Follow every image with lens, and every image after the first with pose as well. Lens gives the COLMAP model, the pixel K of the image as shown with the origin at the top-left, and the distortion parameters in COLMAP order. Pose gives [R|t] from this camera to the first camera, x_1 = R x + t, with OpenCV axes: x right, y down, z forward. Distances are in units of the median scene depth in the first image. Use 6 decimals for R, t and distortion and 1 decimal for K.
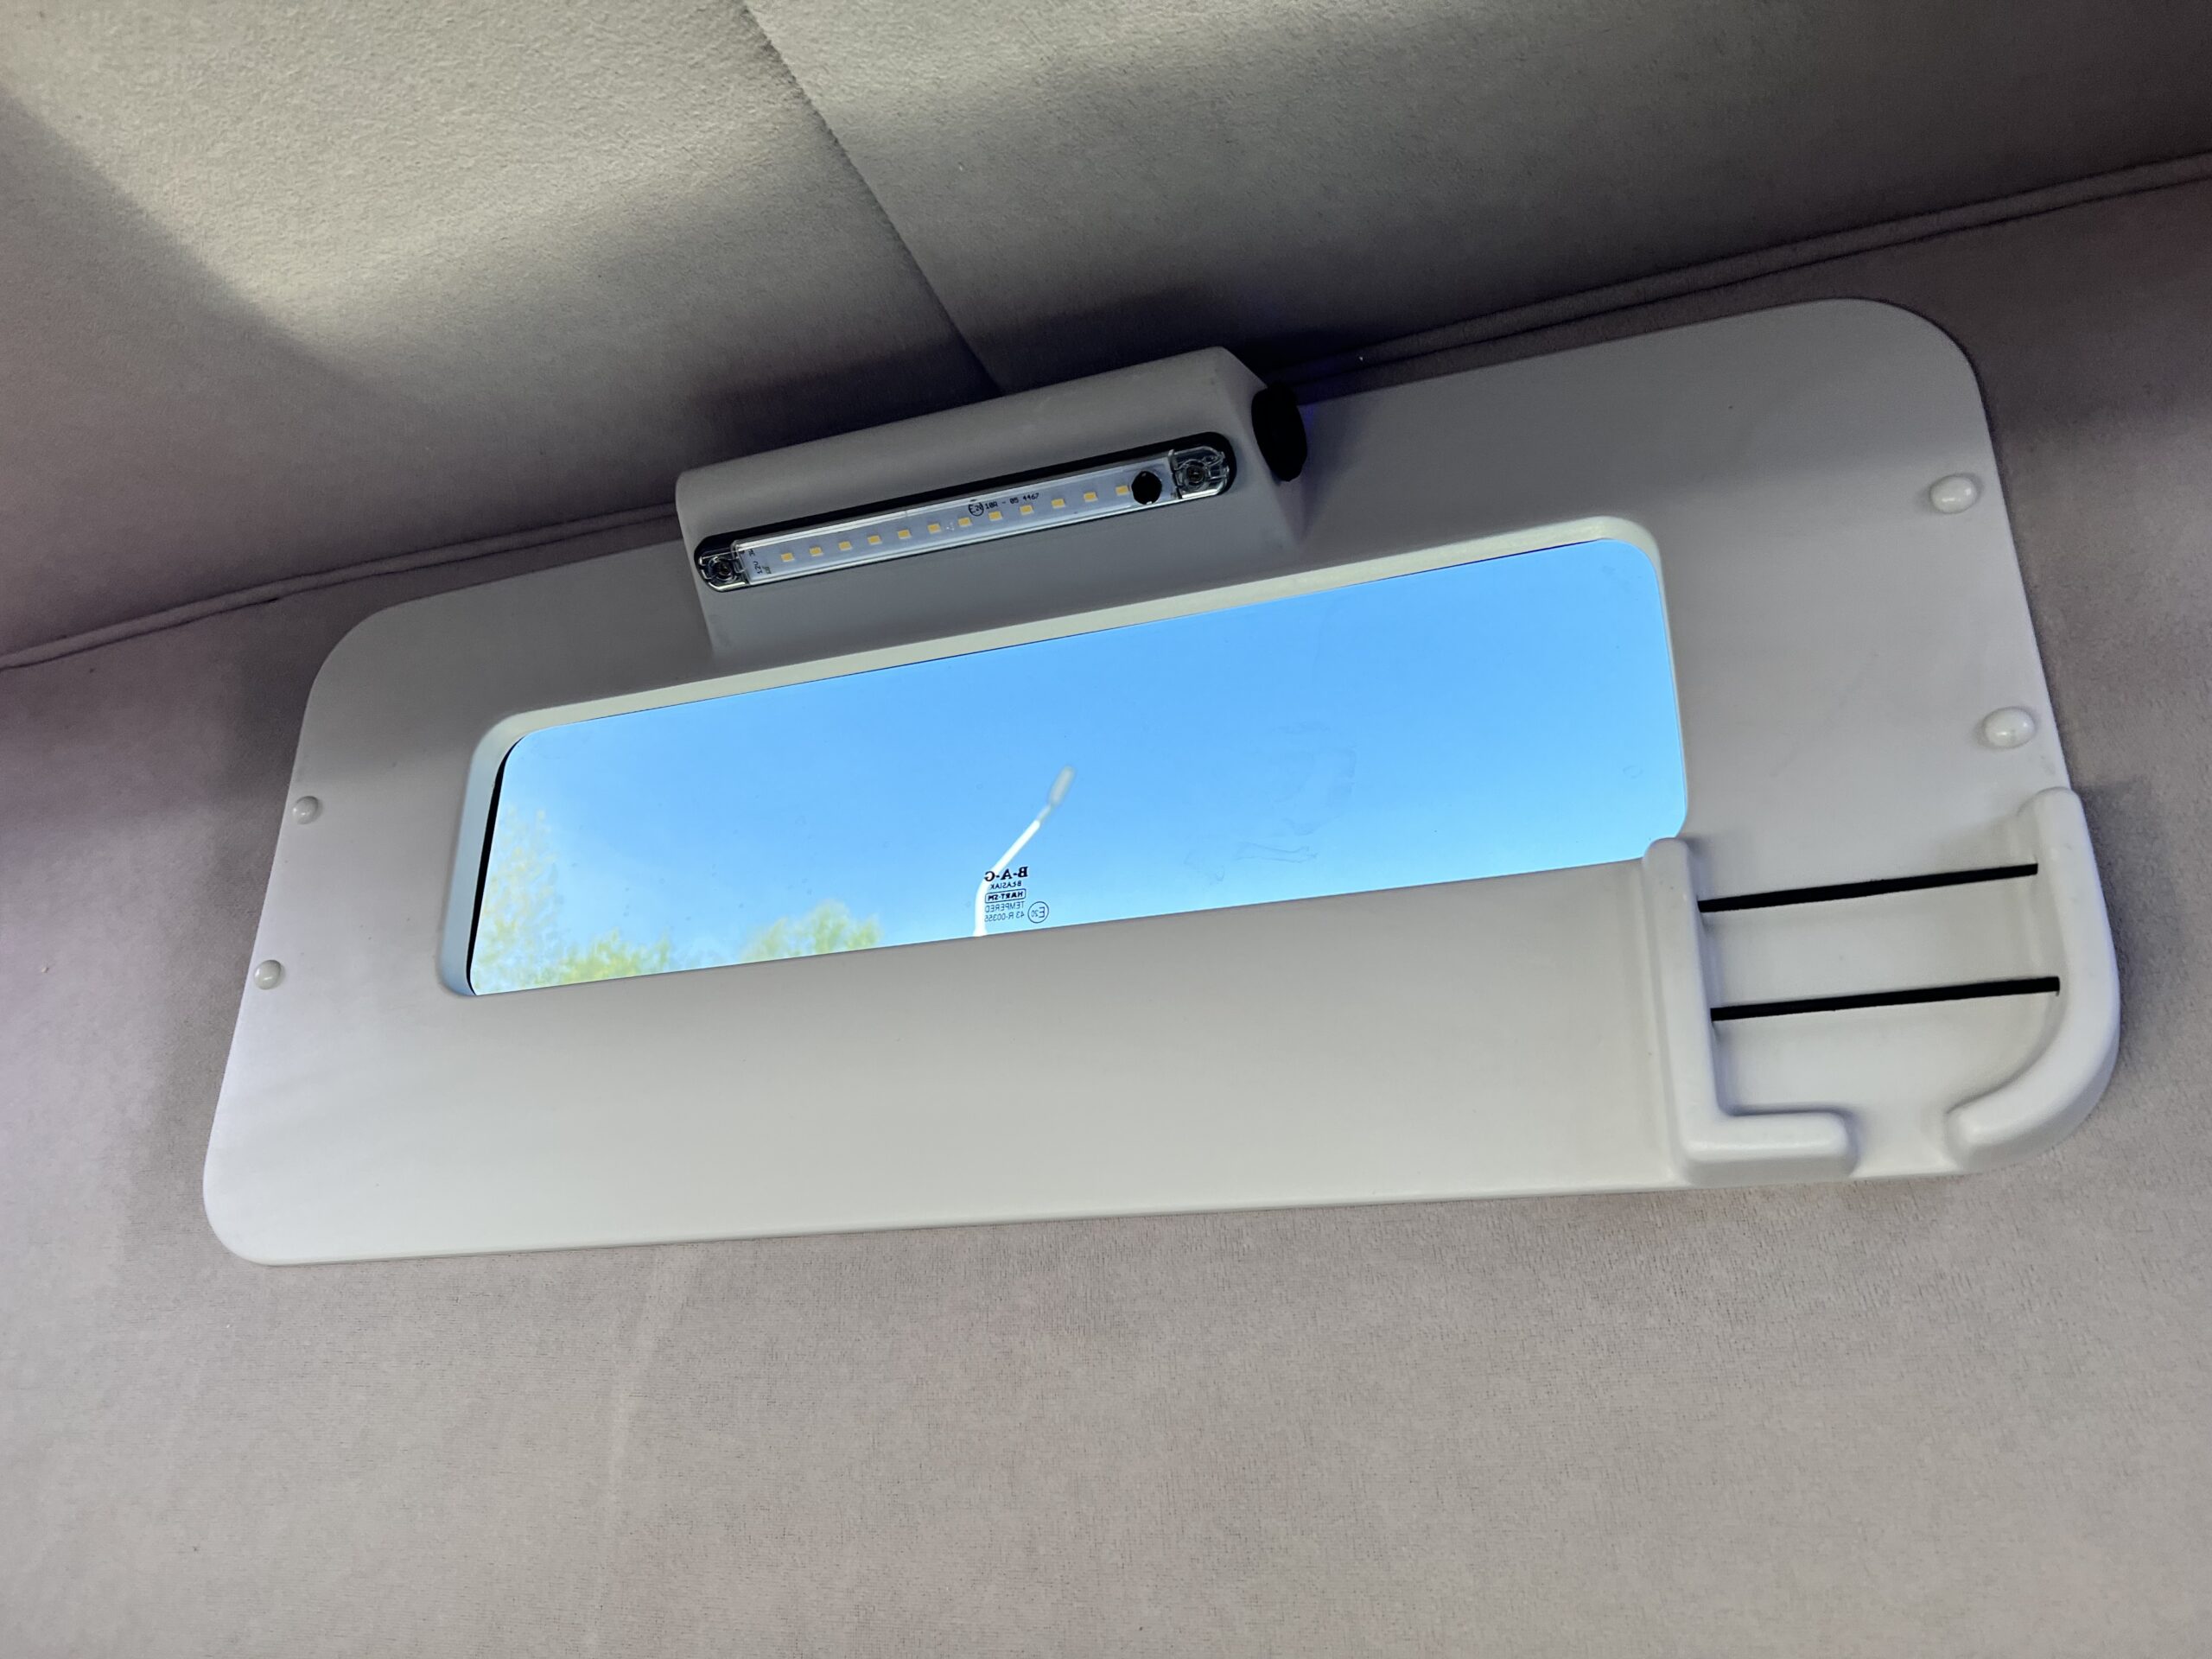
lens RADIAL K [[1687.0, 0, 1106.0], [0, 1687.0, 829.5], [0, 0, 1]] dist [0.096358, -0.121553]
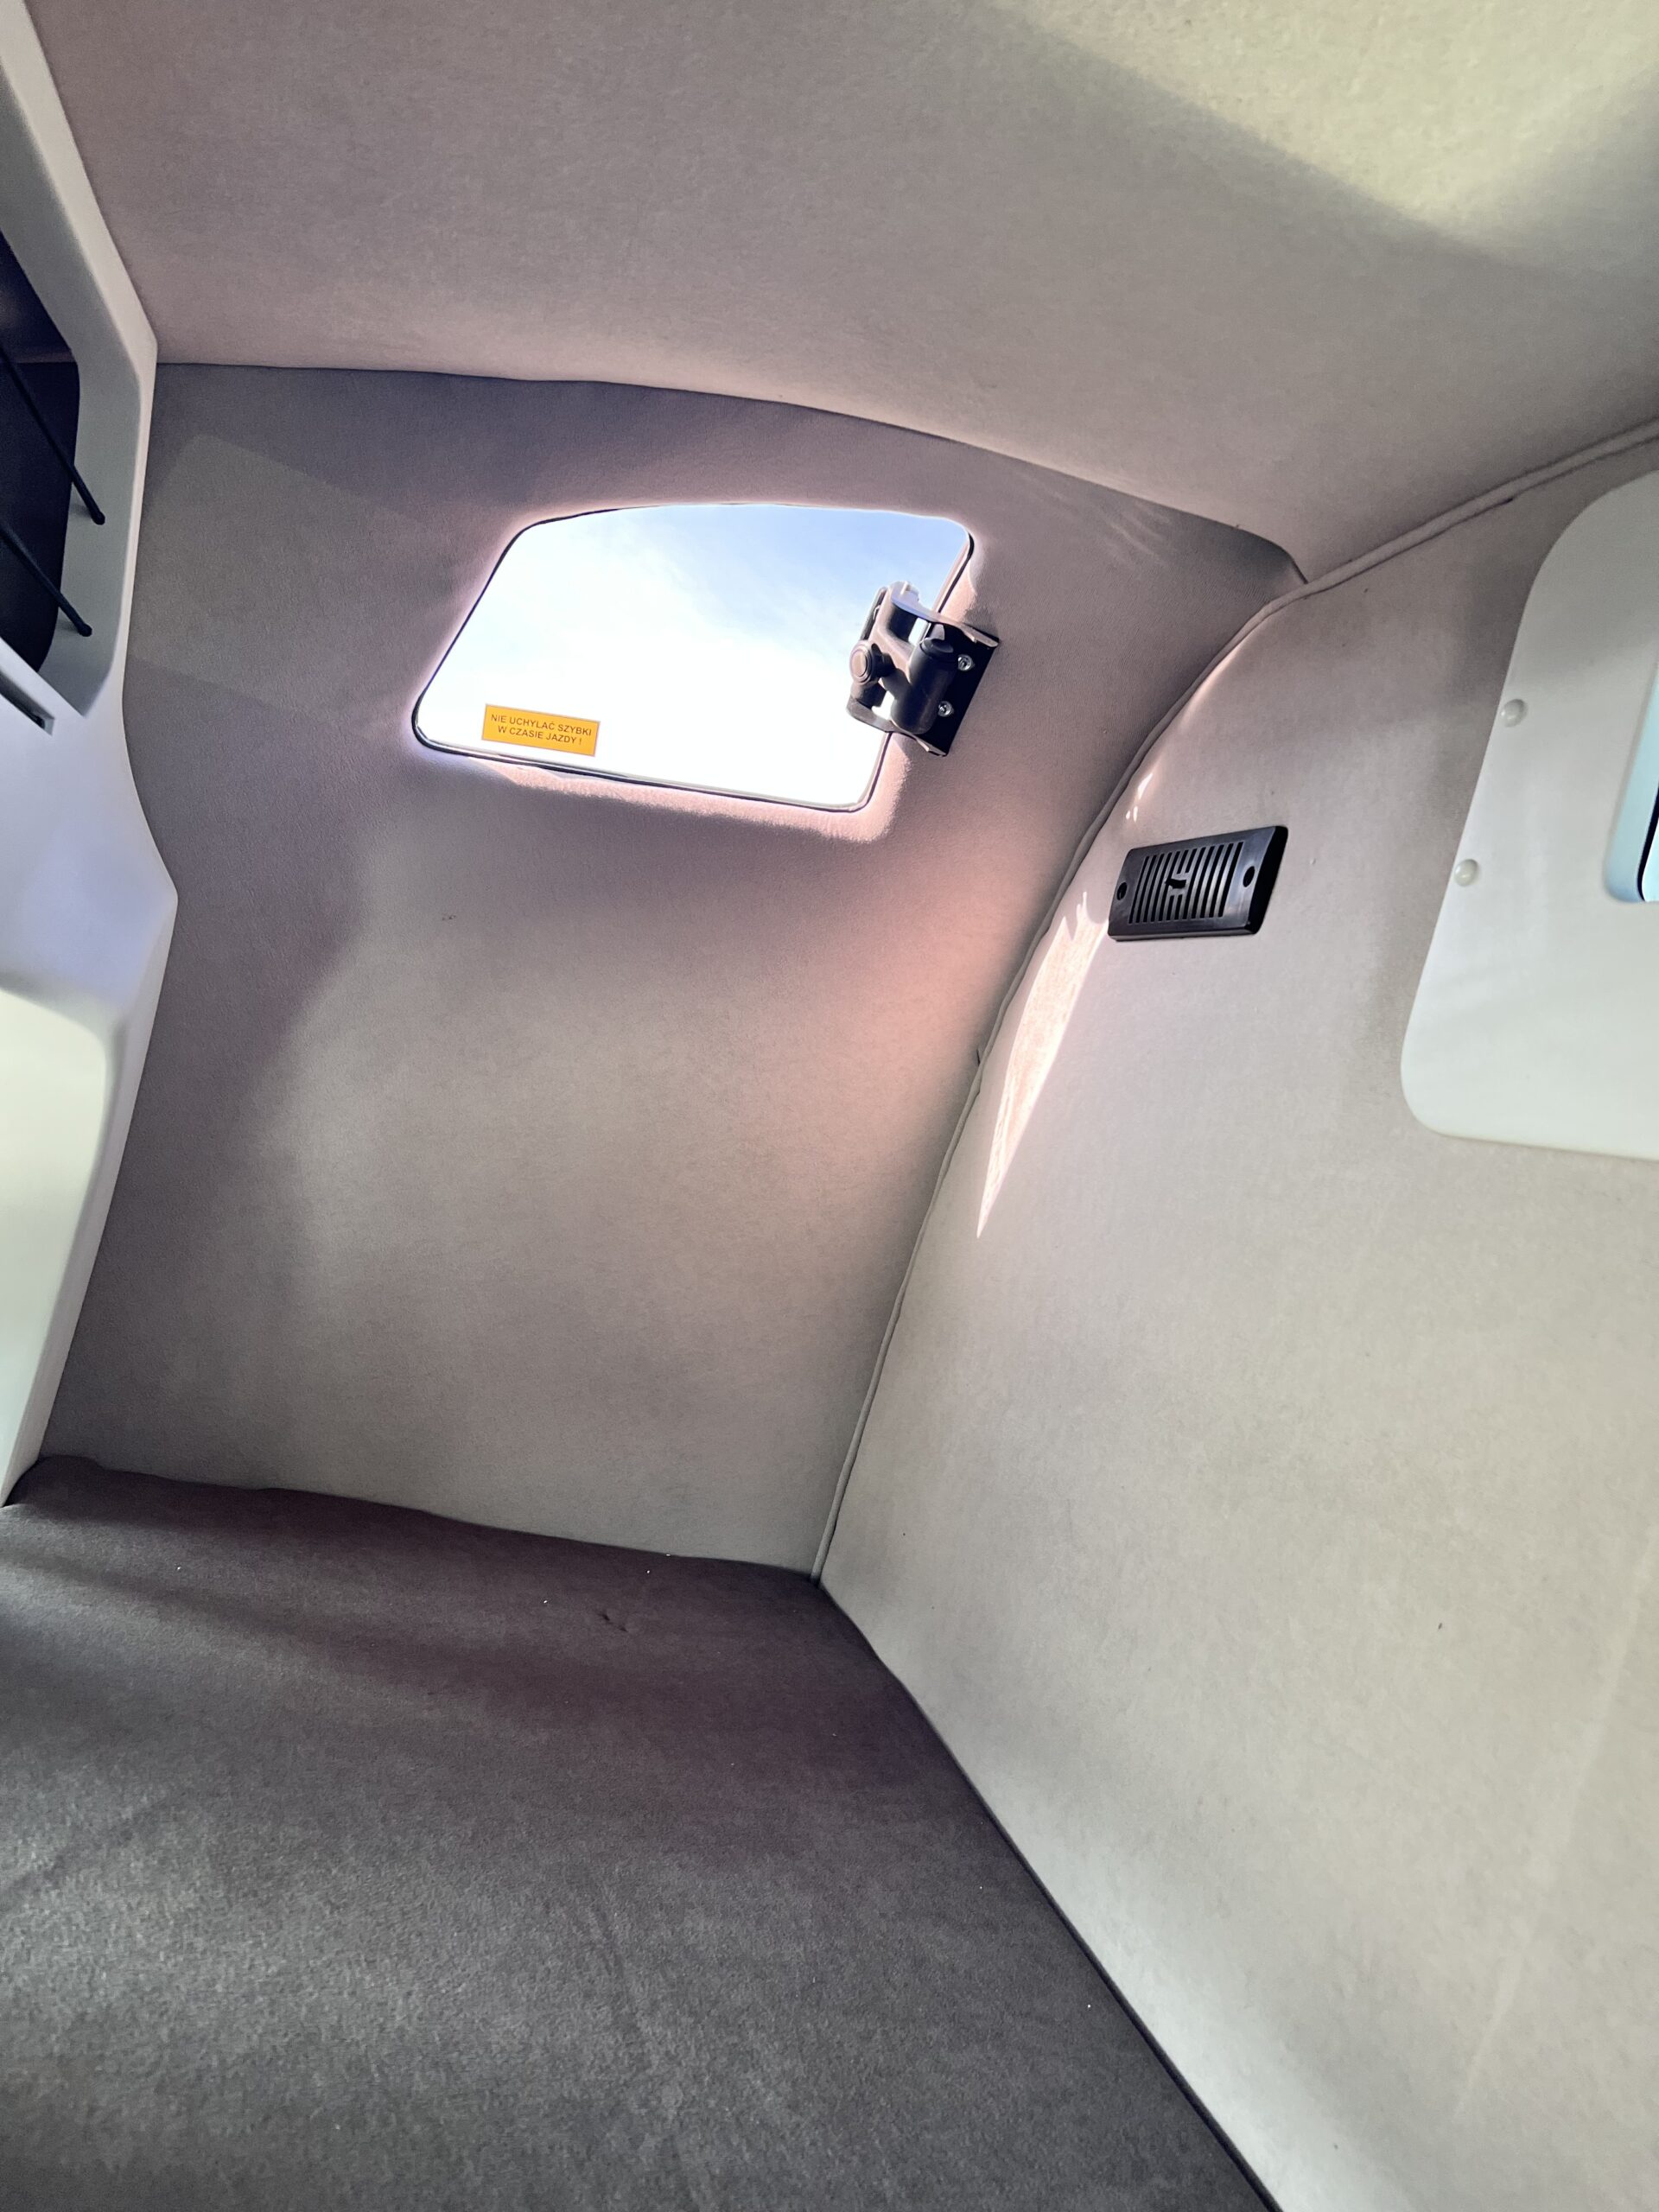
lens RADIAL K [[1687.0, 0, 791.1], [0, 1687.0, 1075.4], [0, 0, 1]] dist [0.096358, -0.121553]
pose [[0.565825, 0.124914, -0.815008, 0.189959], [0.056435, 0.980272, 0.189424, -0.020723], [0.822592, -0.153176, 0.547613, 0.047918]]
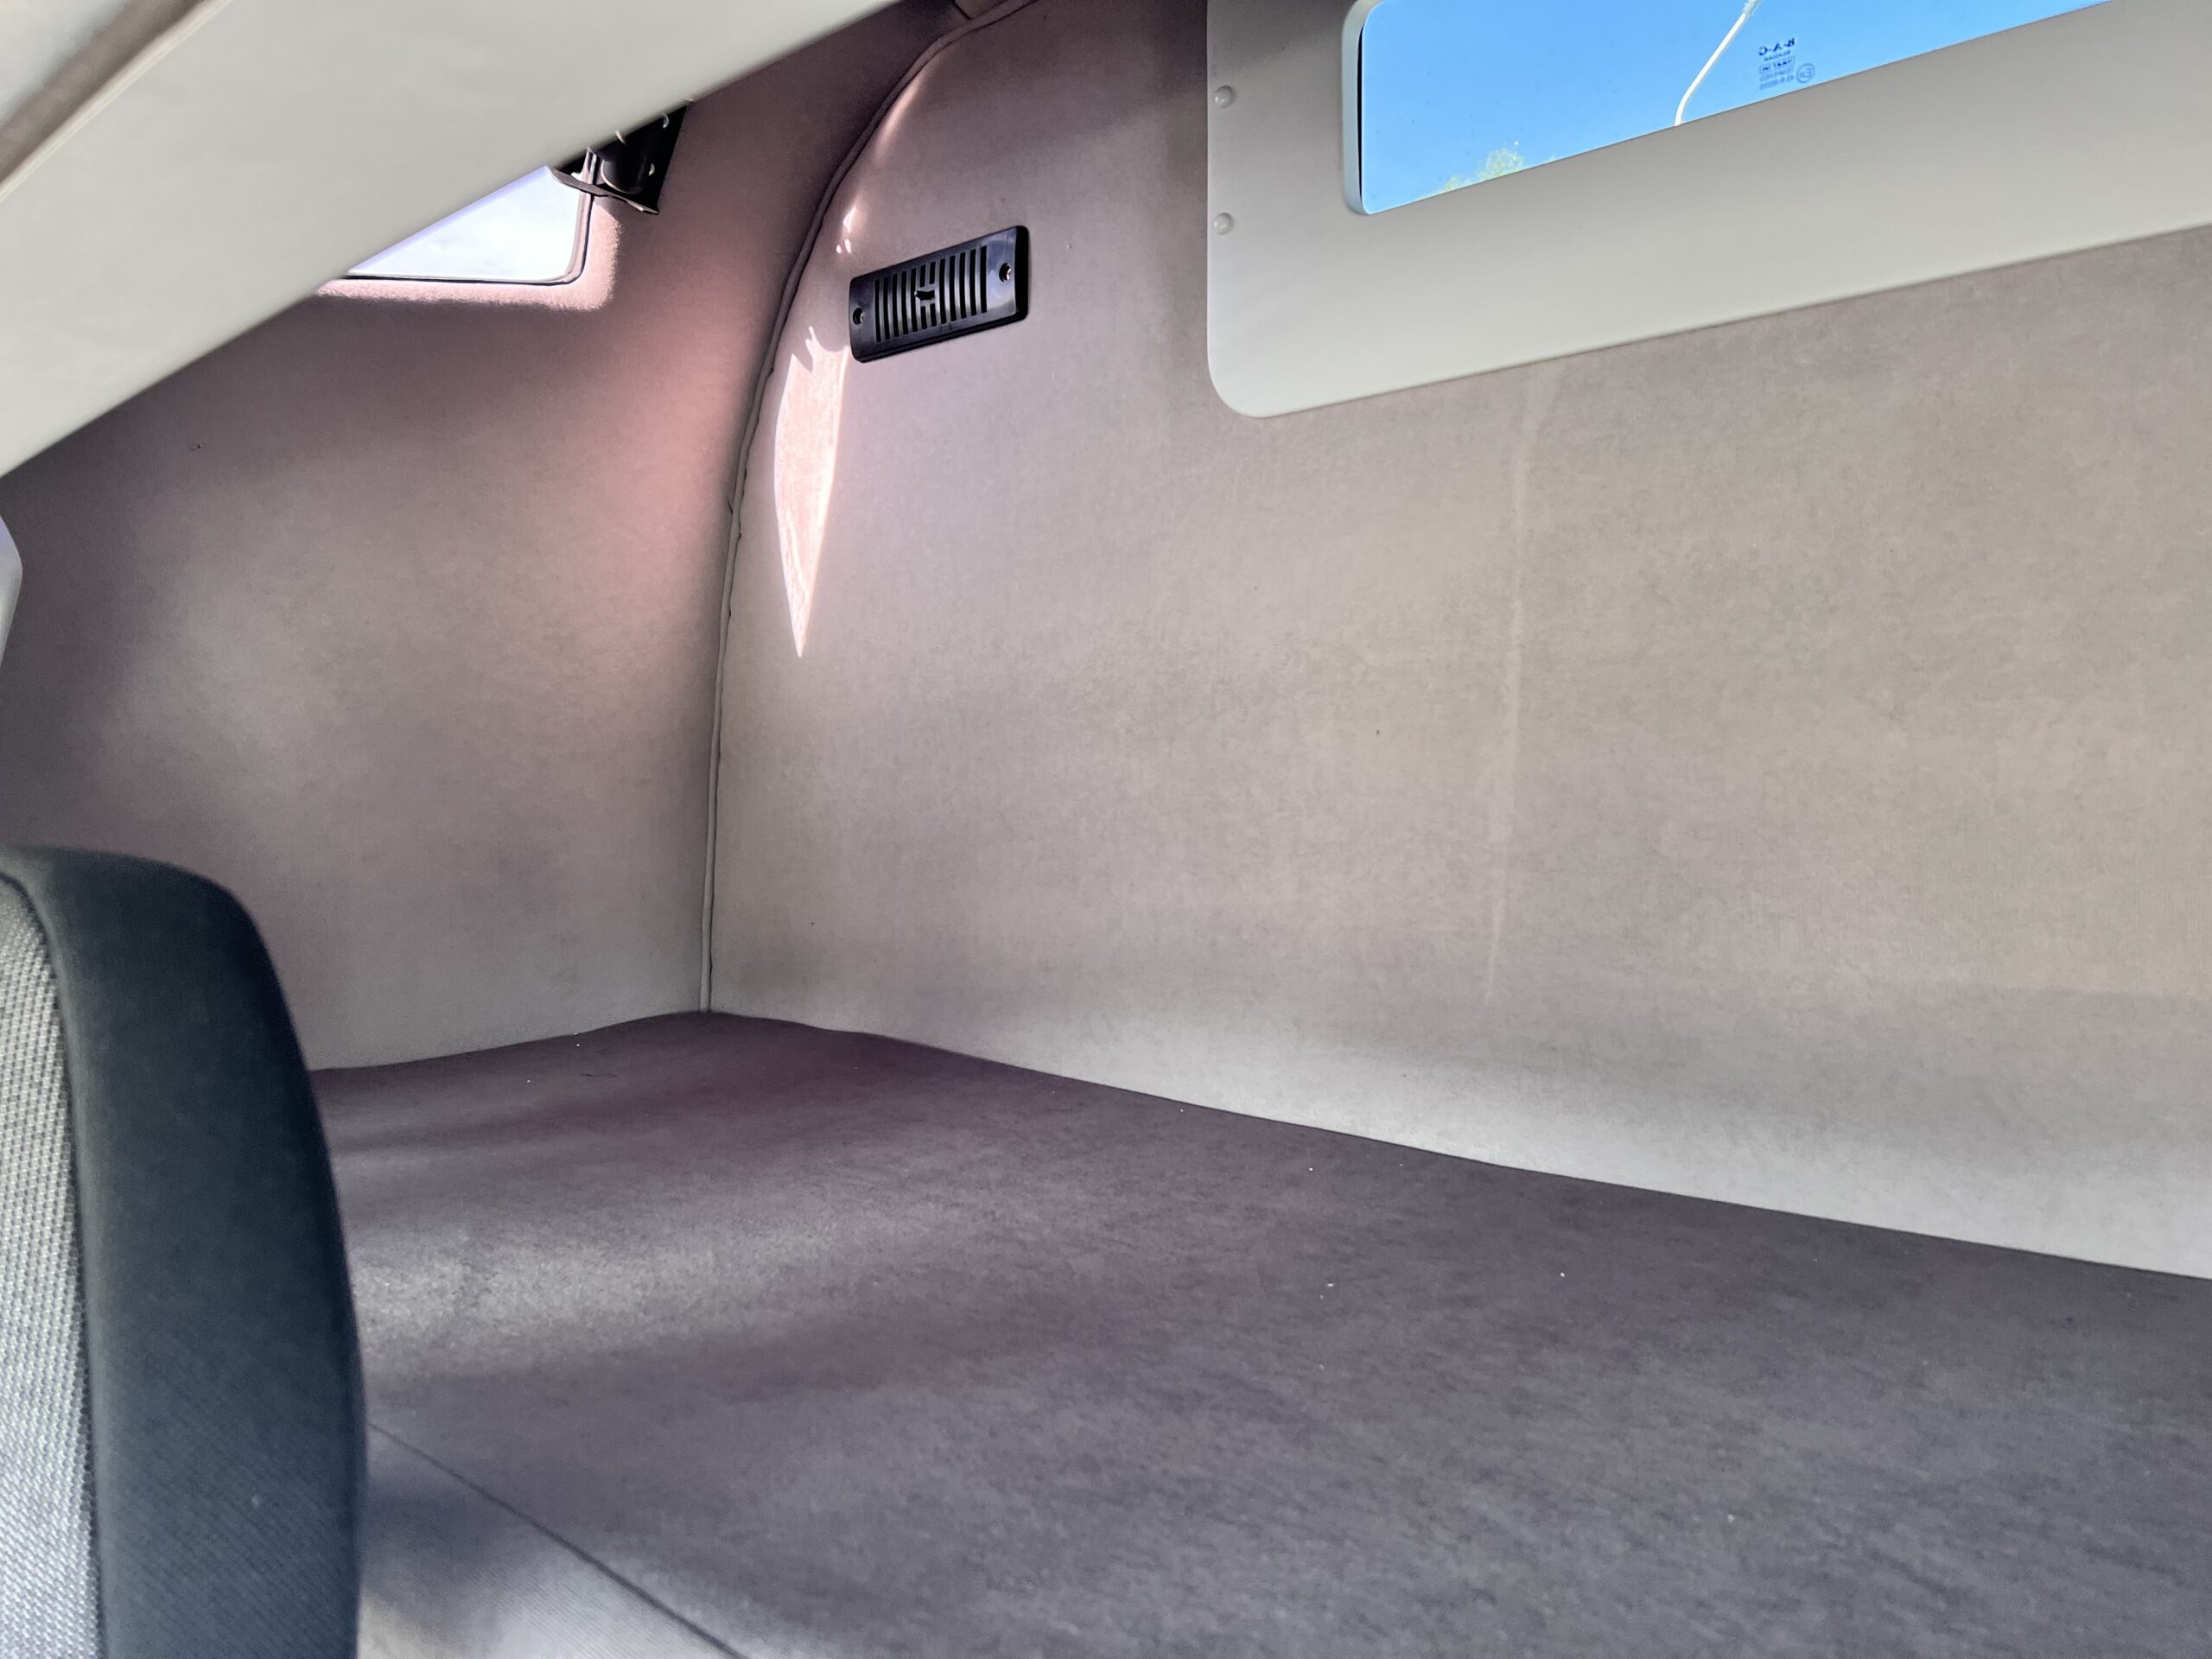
lens RADIAL K [[1737.4, 0, 1106.0], [0, 1737.4, 829.5], [0, 0, 1]] dist [0.048472, -0.052869]
pose [[0.919196, -0.011089, -0.393643, -0.009757], [0.165292, 0.918151, 0.360107, 0.008277], [0.357431, -0.396075, 0.845794, -0.551093]]
